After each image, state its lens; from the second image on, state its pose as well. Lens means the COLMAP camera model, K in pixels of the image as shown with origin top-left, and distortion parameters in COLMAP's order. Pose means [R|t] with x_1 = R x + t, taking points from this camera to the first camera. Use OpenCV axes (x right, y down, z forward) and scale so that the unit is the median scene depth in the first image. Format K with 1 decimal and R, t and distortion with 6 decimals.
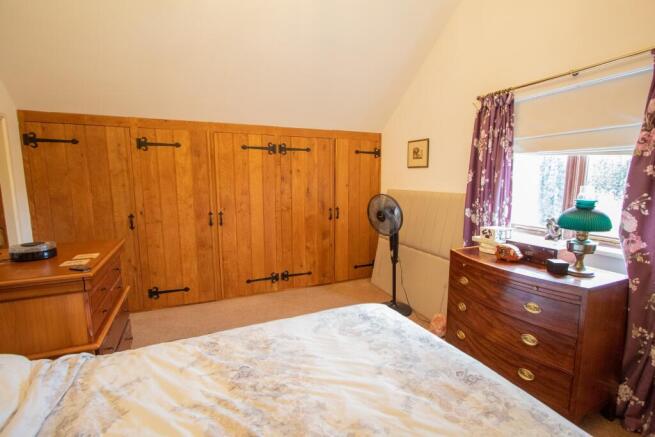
lens RADIAL K [[319.1, 0, 329.3], [0, 319.1, 221.1], [0, 0, 1]] dist [-0.005018, 0.000669]
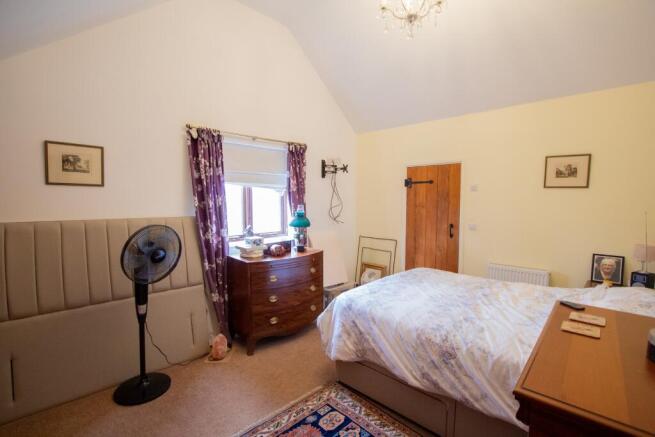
lens RADIAL K [[319.1, 0, 328.1], [0, 319.1, 219.6], [0, 0, 1]] dist [-0.005018, 0.000669]
pose [[-0.421381, -0.062718, 0.904713, -0.933574], [0.114458, 0.985950, 0.121660, -0.206522], [-0.899632, 0.154817, -0.408282, 1.412383]]
